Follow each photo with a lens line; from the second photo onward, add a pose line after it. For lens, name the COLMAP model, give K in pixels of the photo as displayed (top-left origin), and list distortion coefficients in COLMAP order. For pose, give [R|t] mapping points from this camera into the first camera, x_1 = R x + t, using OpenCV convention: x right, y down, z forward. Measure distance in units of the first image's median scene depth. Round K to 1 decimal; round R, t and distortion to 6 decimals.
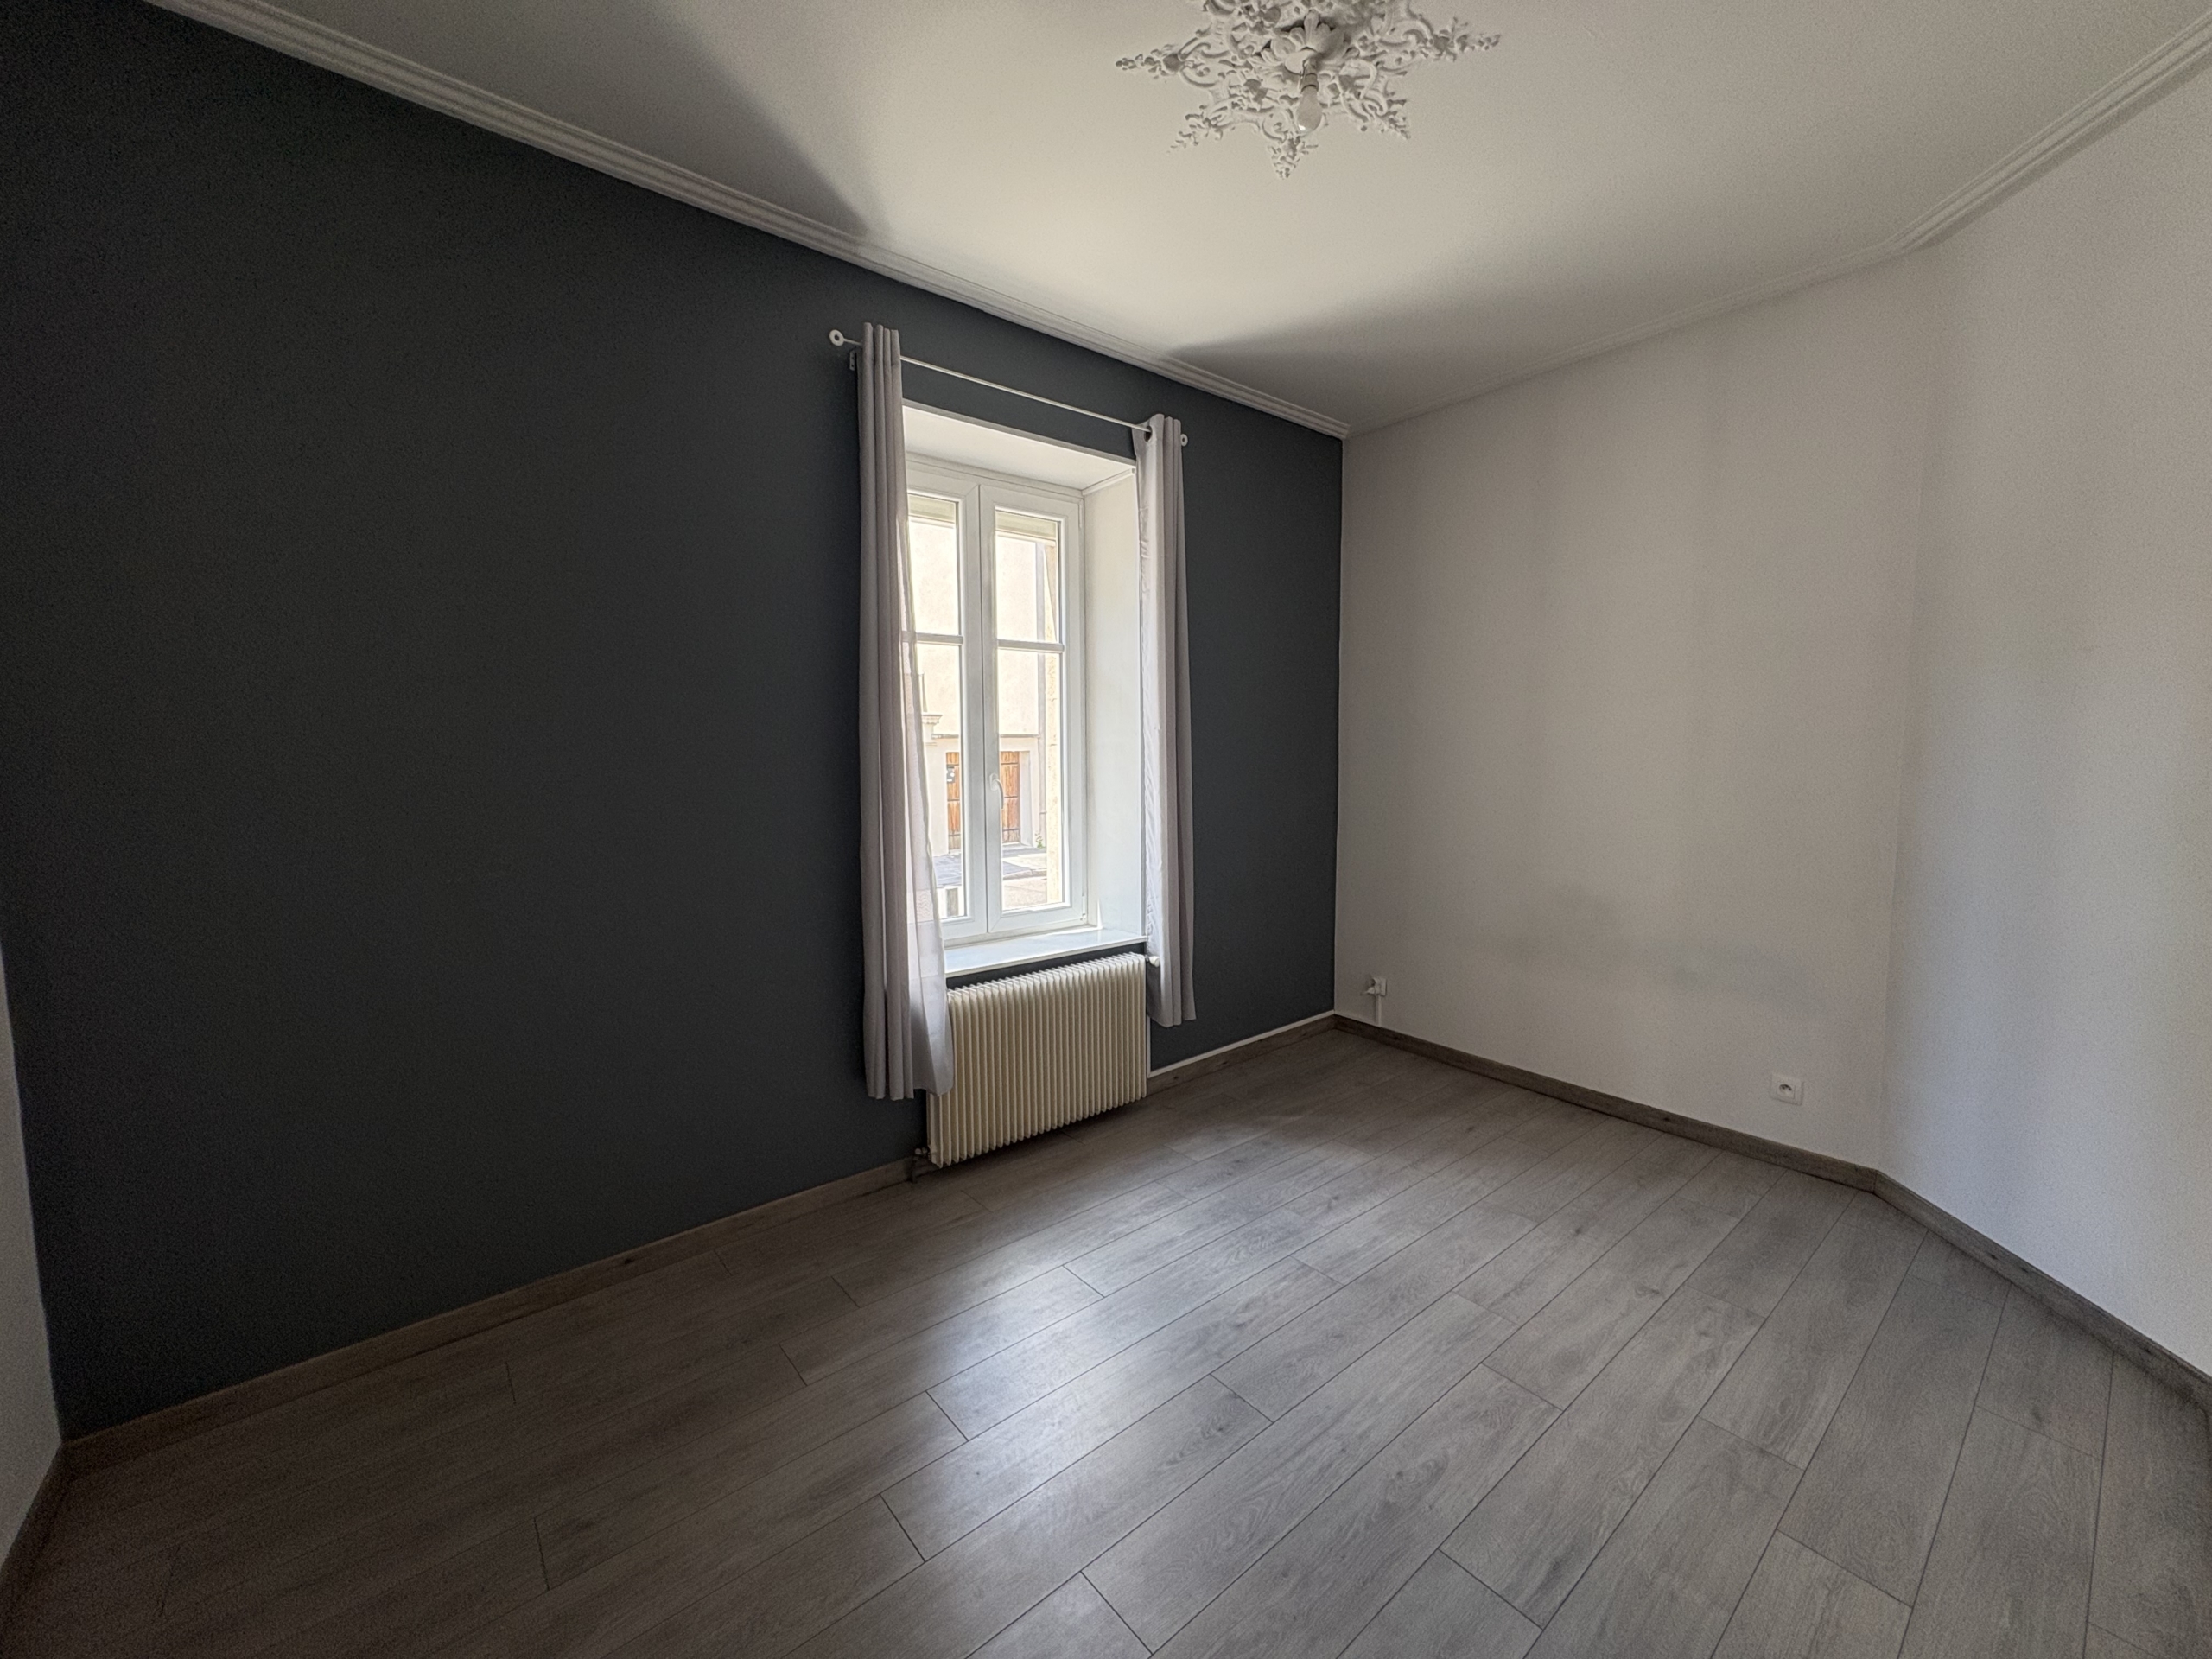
lens RADIAL K [[873.3, 0, 1099.9], [0, 873.3, 827.6], [0, 0, 1]] dist [-0.004892, 0.001148]
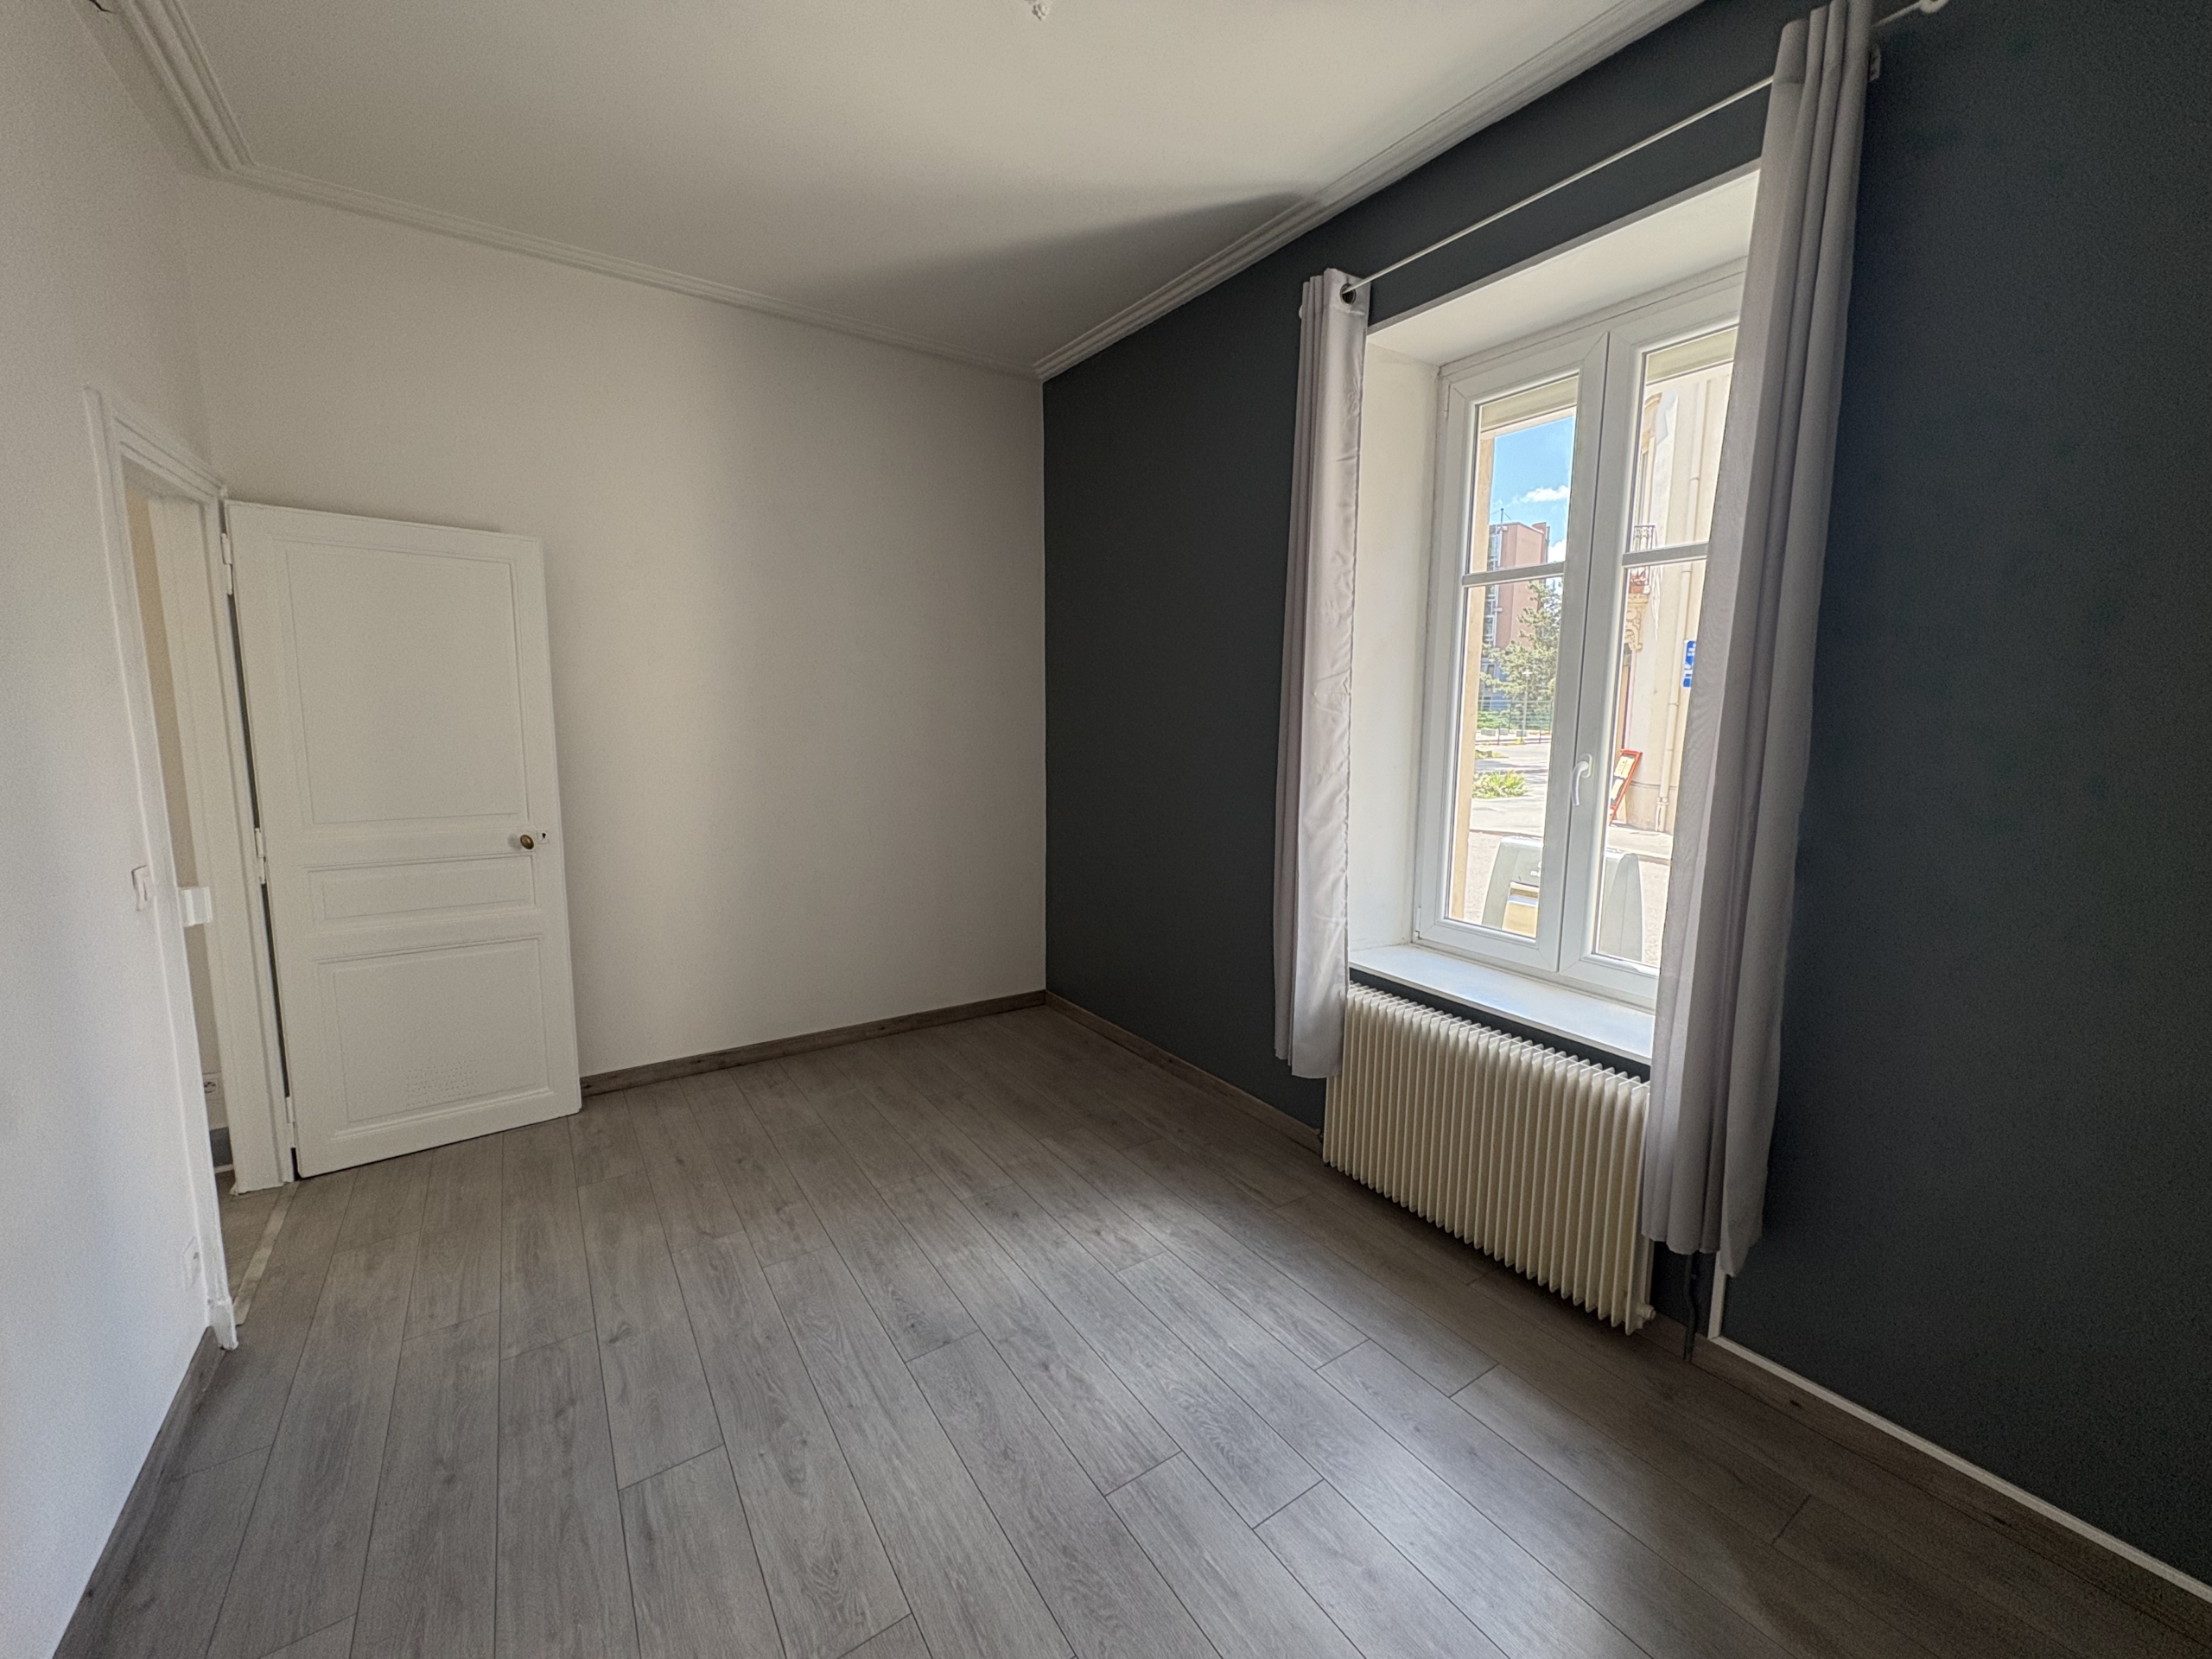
lens RADIAL K [[873.3, 0, 1097.6], [0, 873.3, 821.1], [0, 0, 1]] dist [-0.004892, 0.001148]
pose [[-0.098281, 0.136148, -0.985802, 1.001014], [-0.098311, 0.984423, 0.145759, -0.115625], [0.990291, 0.111241, -0.083365, 1.115387]]
